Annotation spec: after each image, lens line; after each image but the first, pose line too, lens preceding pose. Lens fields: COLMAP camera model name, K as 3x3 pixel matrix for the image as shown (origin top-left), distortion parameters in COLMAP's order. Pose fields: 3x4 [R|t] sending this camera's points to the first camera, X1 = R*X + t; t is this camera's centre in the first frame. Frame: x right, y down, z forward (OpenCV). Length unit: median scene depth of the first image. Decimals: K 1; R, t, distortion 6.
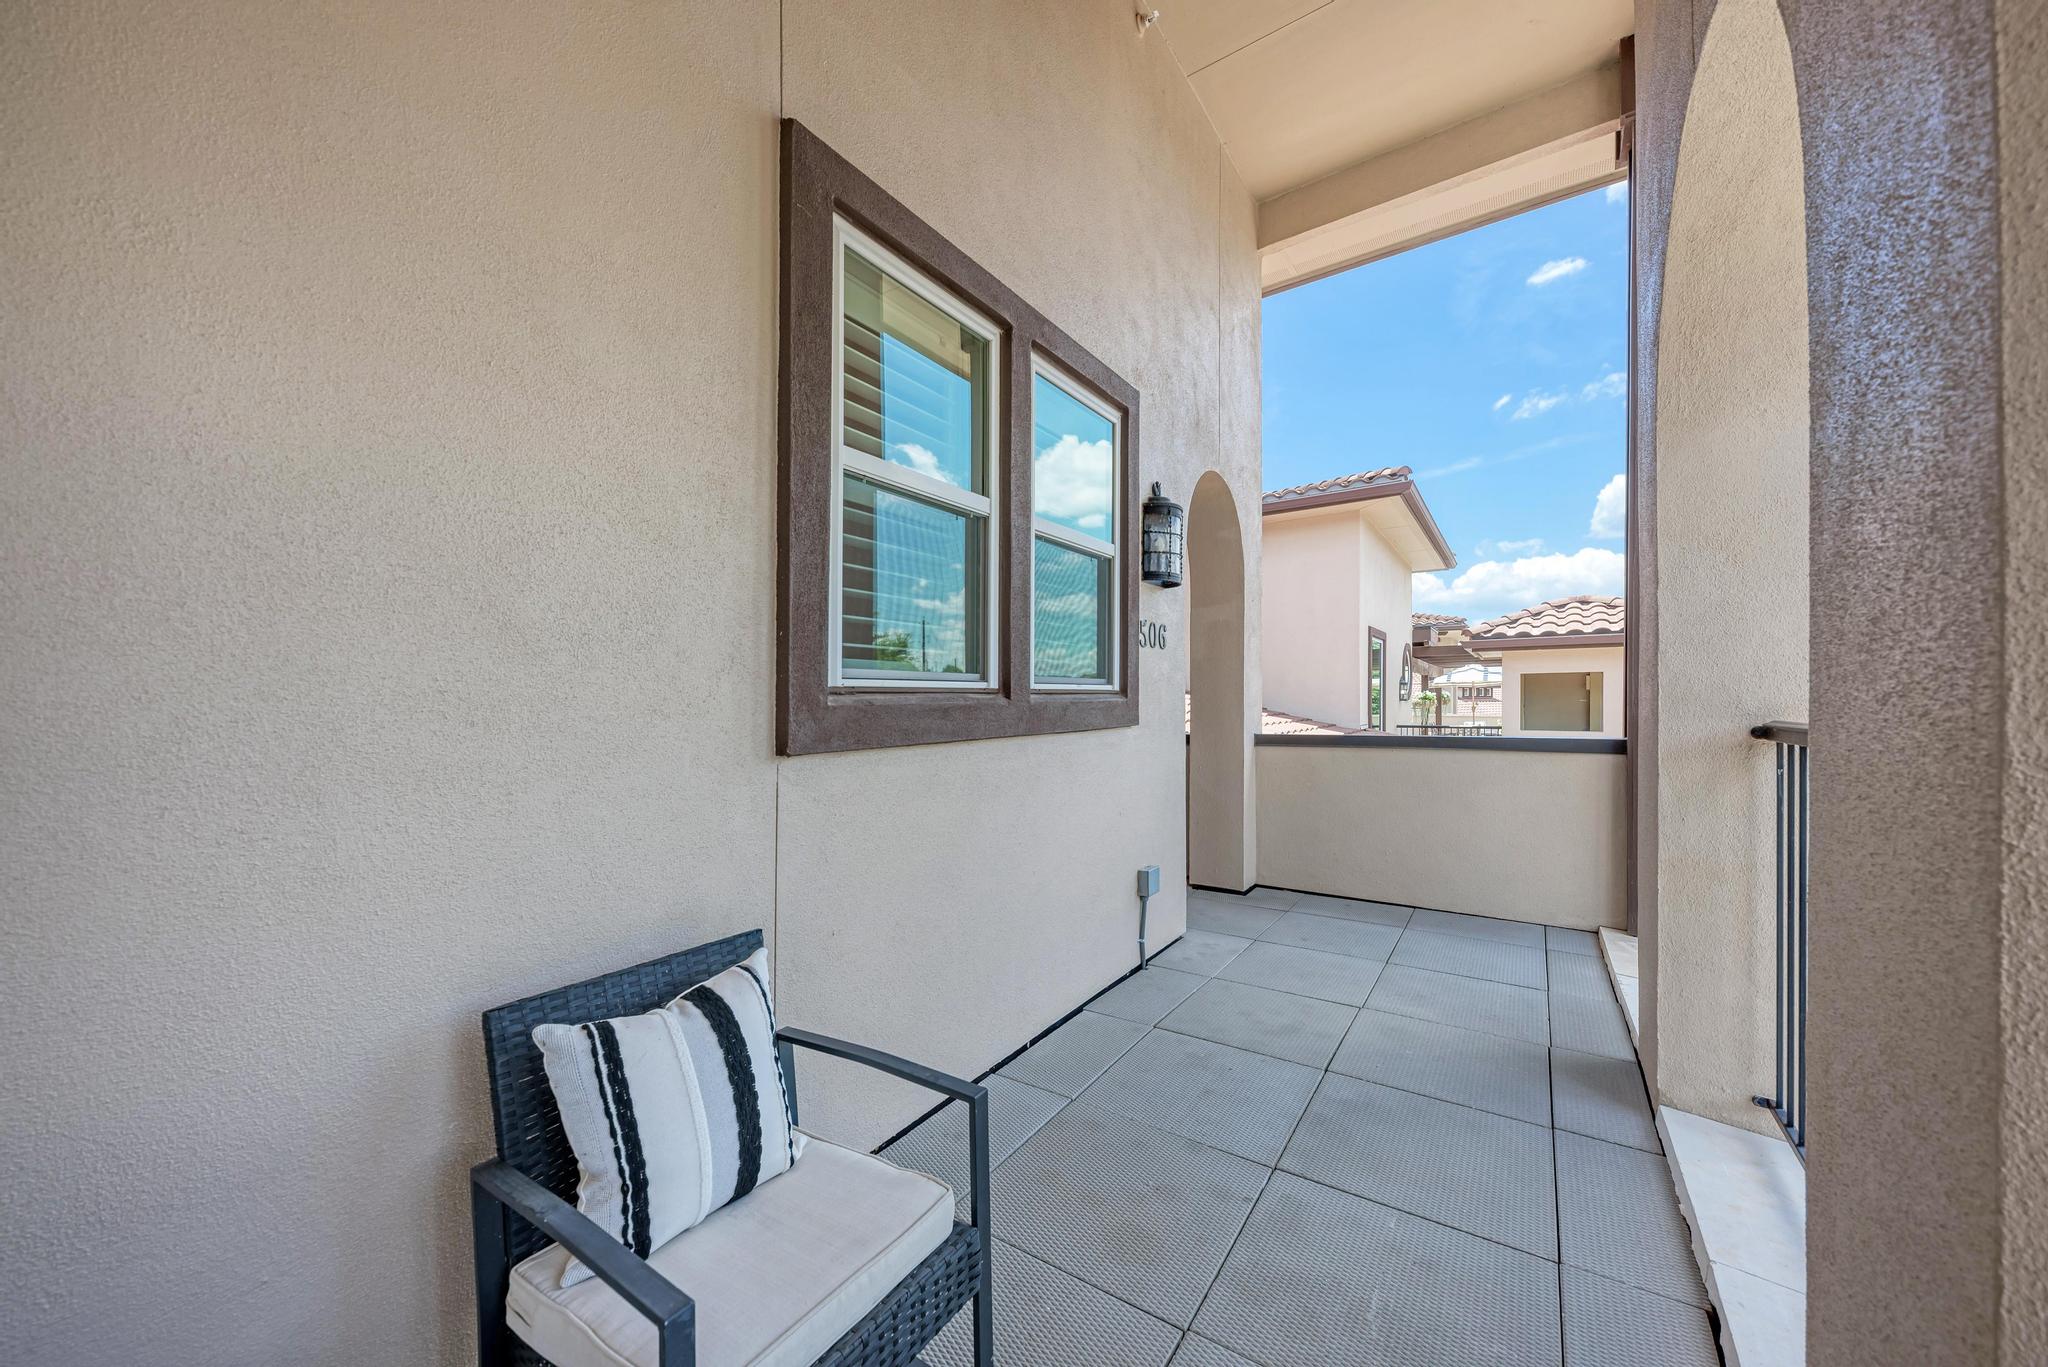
lens RADIAL K [[741.2, 0, 1035.5], [0, 741.2, 698.6], [0, 0, 1]] dist [0.000617, -0.000125]
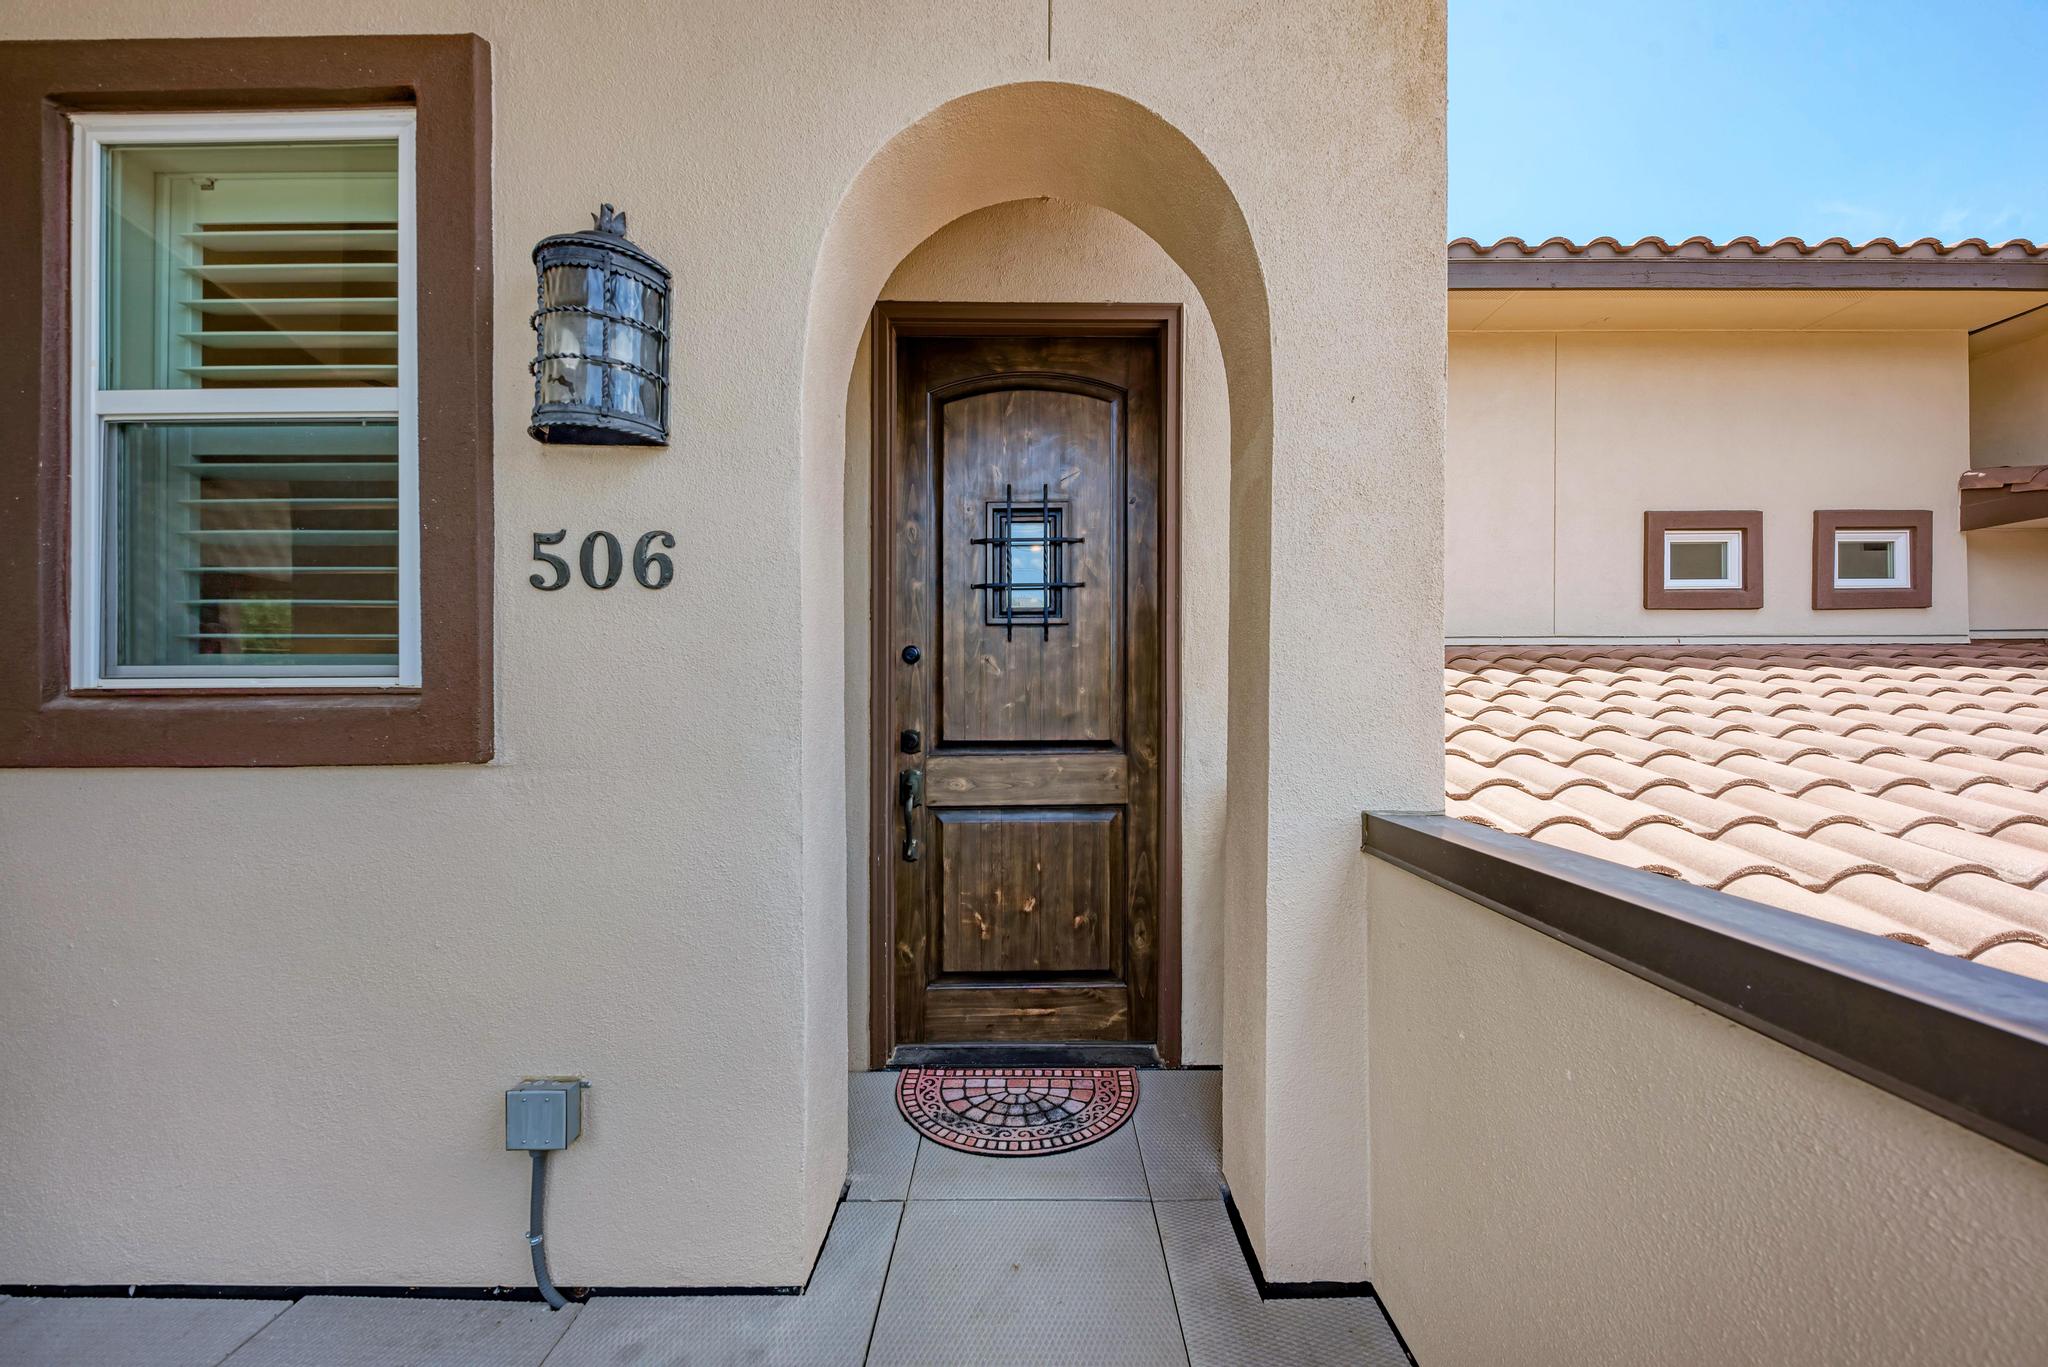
lens RADIAL K [[741.2, 0, 1035.5], [0, 741.2, 698.6], [0, 0, 1]] dist [0.000617, -0.000125]
pose [[0.546564, 0.000111, -0.837417, 0.889770], [-0.006744, 0.999968, -0.004269, -0.007724], [0.837390, 0.007981, 0.546548, 1.289393]]
